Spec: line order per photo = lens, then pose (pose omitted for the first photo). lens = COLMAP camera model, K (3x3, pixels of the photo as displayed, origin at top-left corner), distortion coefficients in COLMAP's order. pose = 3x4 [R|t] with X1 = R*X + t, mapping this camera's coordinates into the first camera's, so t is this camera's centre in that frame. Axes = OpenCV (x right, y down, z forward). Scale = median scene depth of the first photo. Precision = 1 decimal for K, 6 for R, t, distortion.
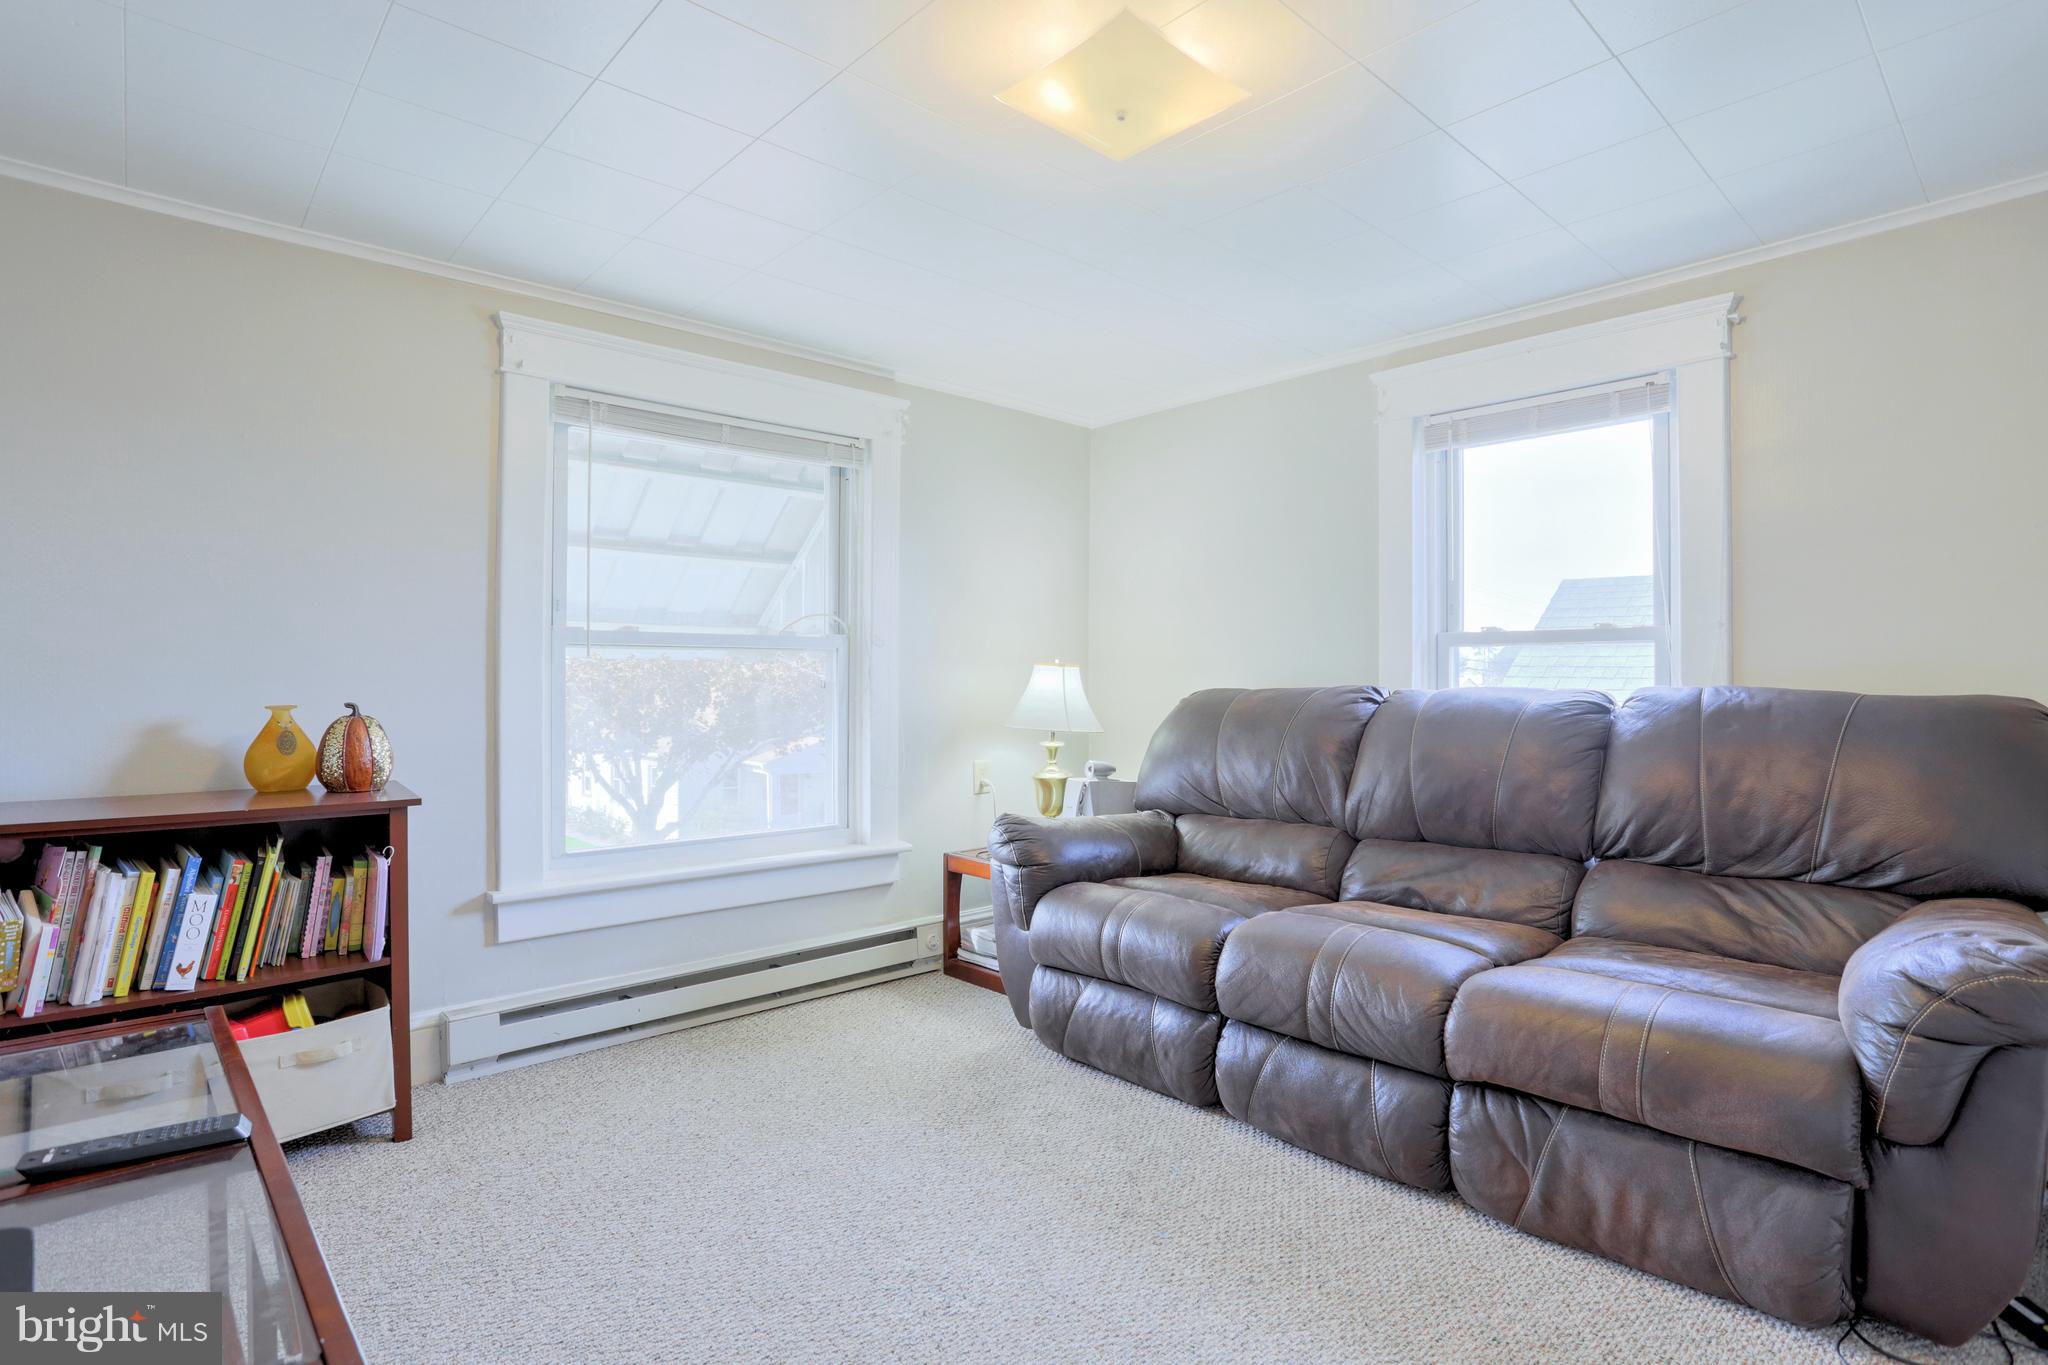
lens RADIAL K [[1010.7, 0, 1055.4], [0, 1010.7, 675.0], [0, 0, 1]] dist [-0.002524, 0.000154]
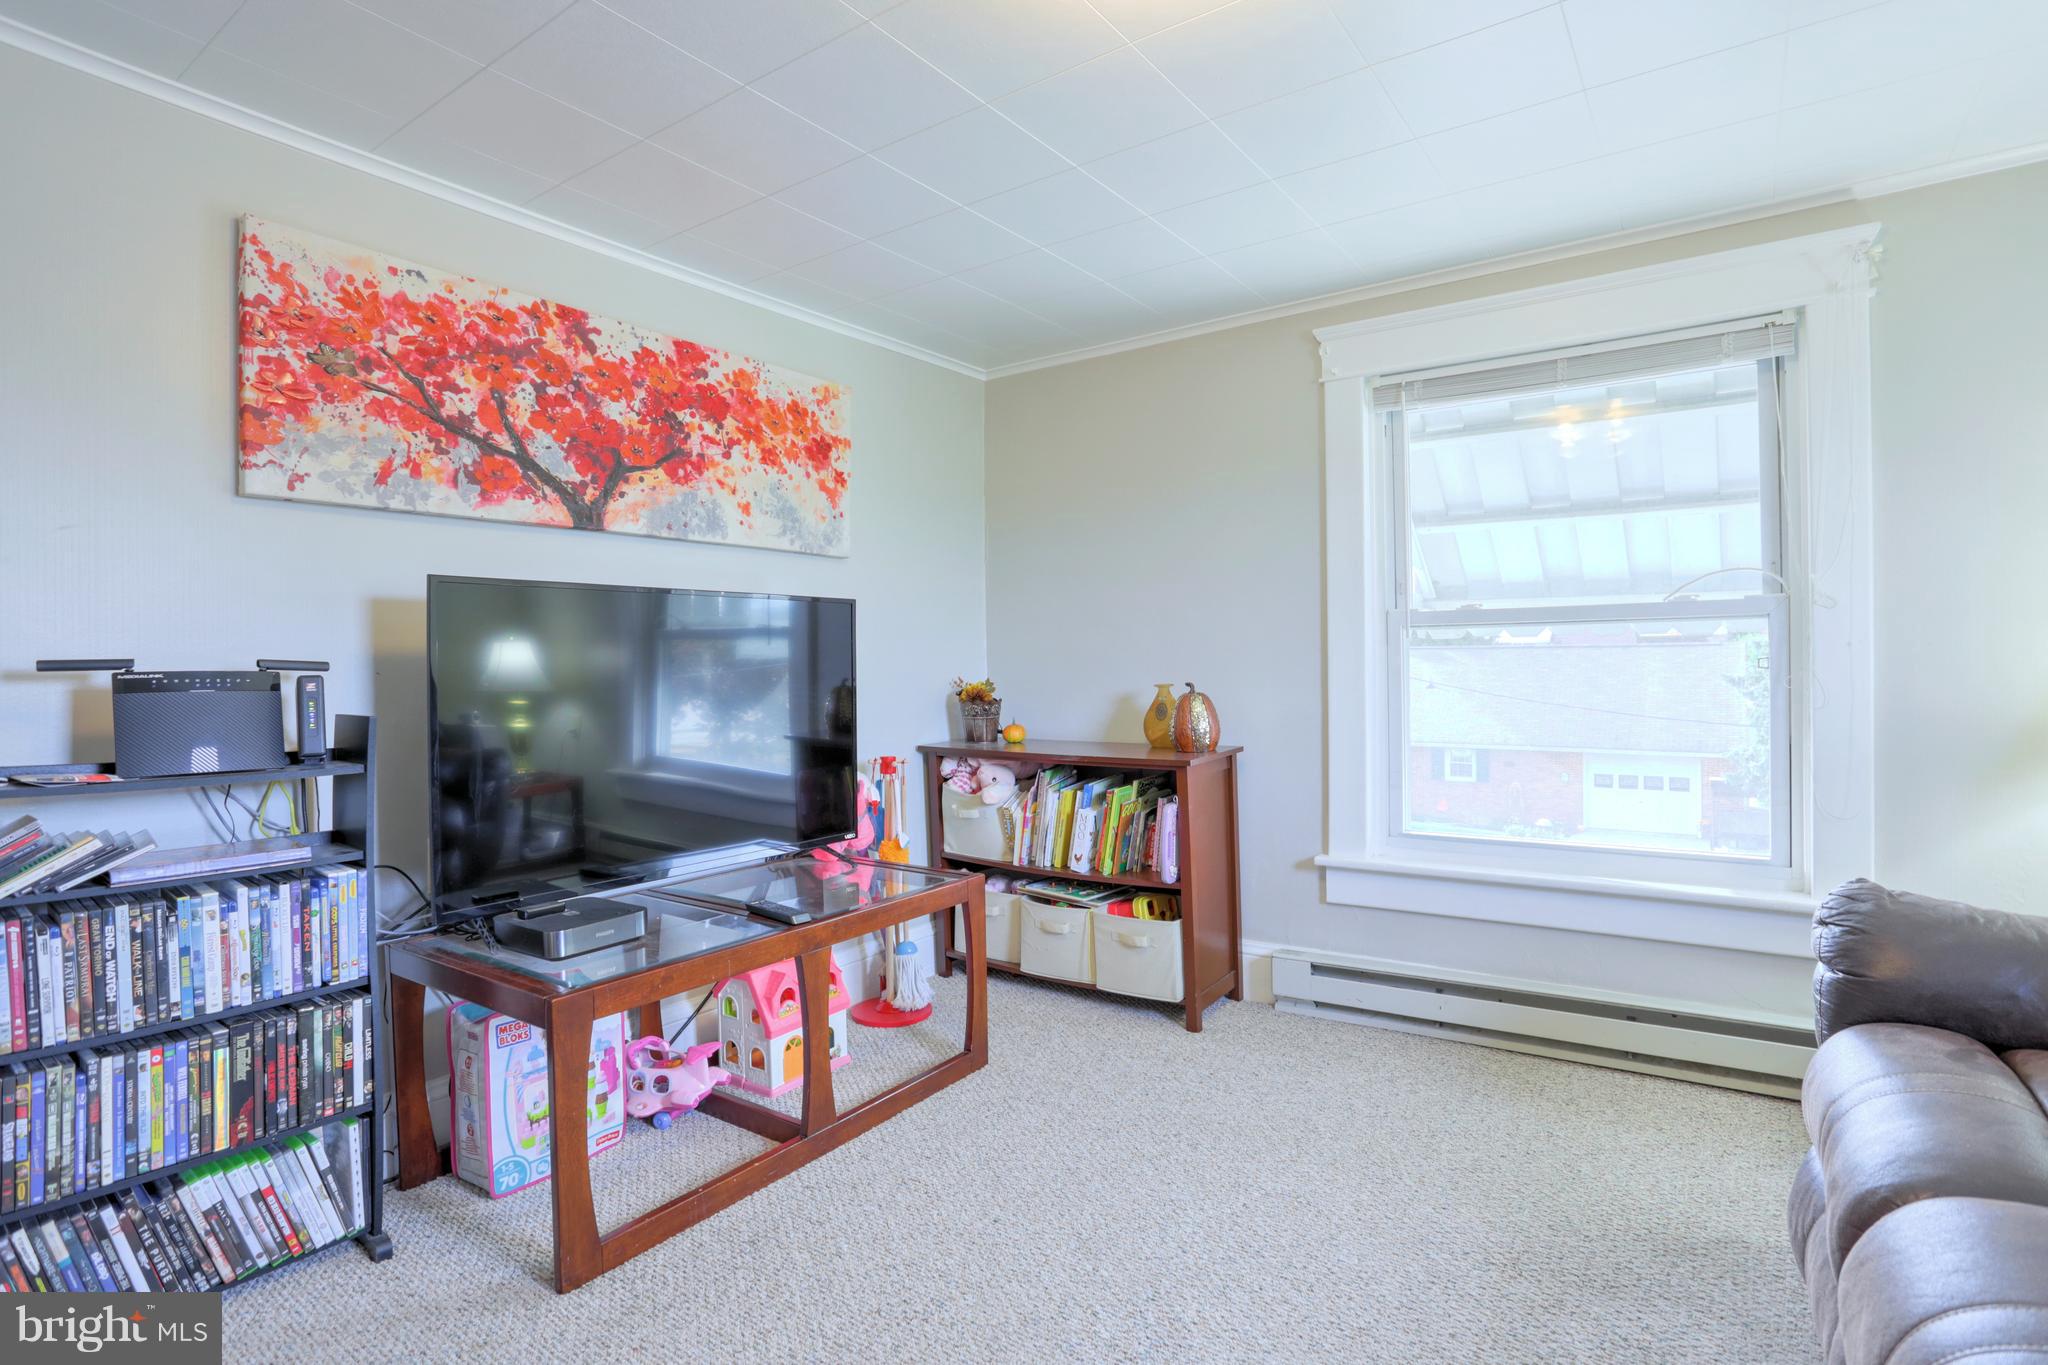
lens RADIAL K [[1010.7, 0, 1055.4], [0, 1010.7, 675.0], [0, 0, 1]] dist [-0.002524, 0.000154]
pose [[0.276236, 0.001672, -0.961088, 0.398646], [0.014786, 0.999873, 0.005989, 0.005707], [0.960976, -0.015865, 0.276176, 0.384471]]
